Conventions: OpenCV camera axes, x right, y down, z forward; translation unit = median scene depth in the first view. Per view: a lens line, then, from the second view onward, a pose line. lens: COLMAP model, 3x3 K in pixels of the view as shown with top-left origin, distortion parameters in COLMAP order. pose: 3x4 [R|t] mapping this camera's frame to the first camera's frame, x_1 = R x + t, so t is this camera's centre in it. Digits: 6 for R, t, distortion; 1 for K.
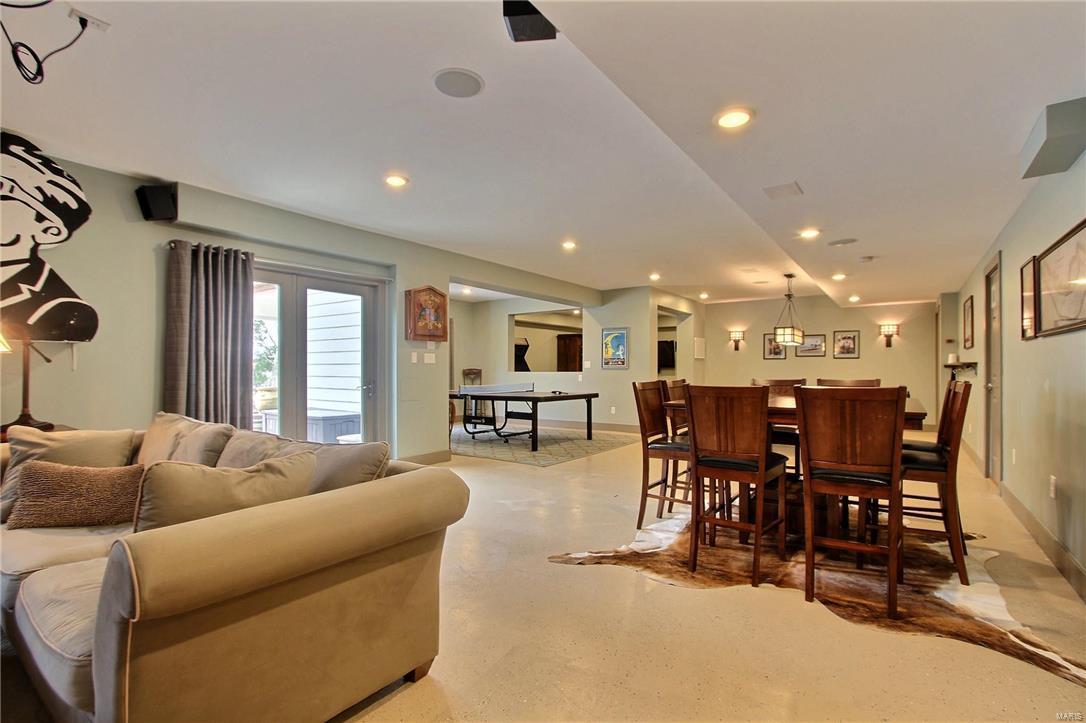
lens RADIAL K [[498.6, 0, 543.0], [0, 498.6, 361.5], [0, 0, 1]] dist [-0.022346, 0.000043]
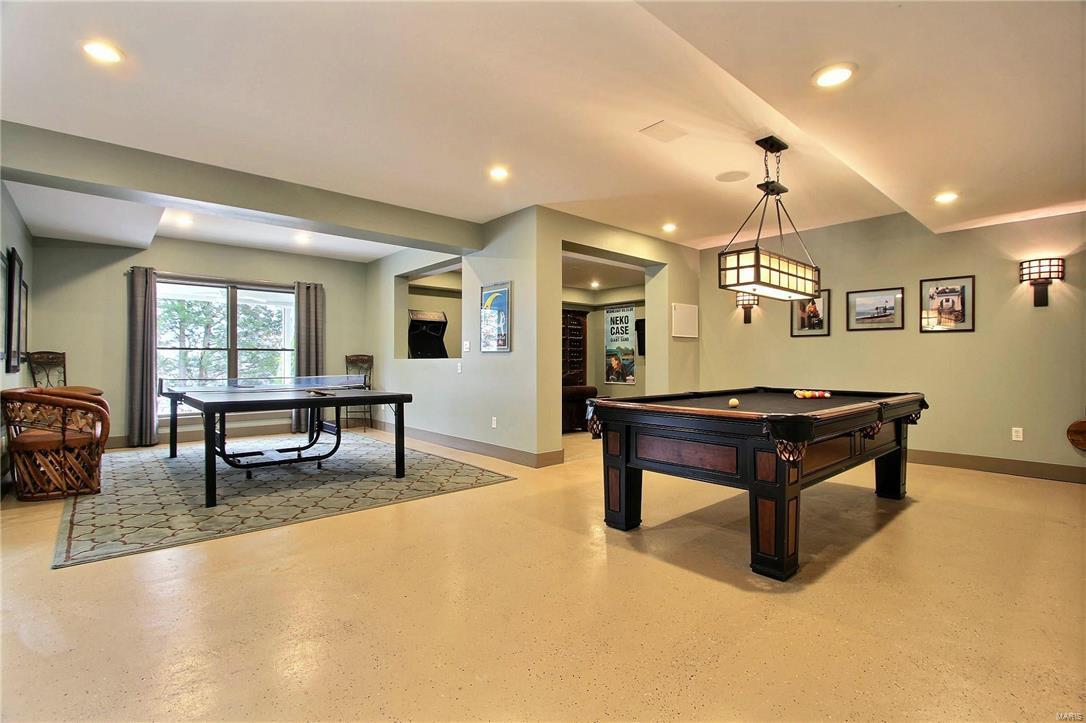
lens RADIAL K [[498.6, 0, 543.0], [0, 498.6, 361.5], [0, 0, 1]] dist [-0.022346, 0.000043]
pose [[0.975533, 0.001443, -0.219850, 0.318431], [0.002260, 0.999860, 0.016591, 0.015339], [0.219843, -0.016682, 0.975393, 0.411382]]
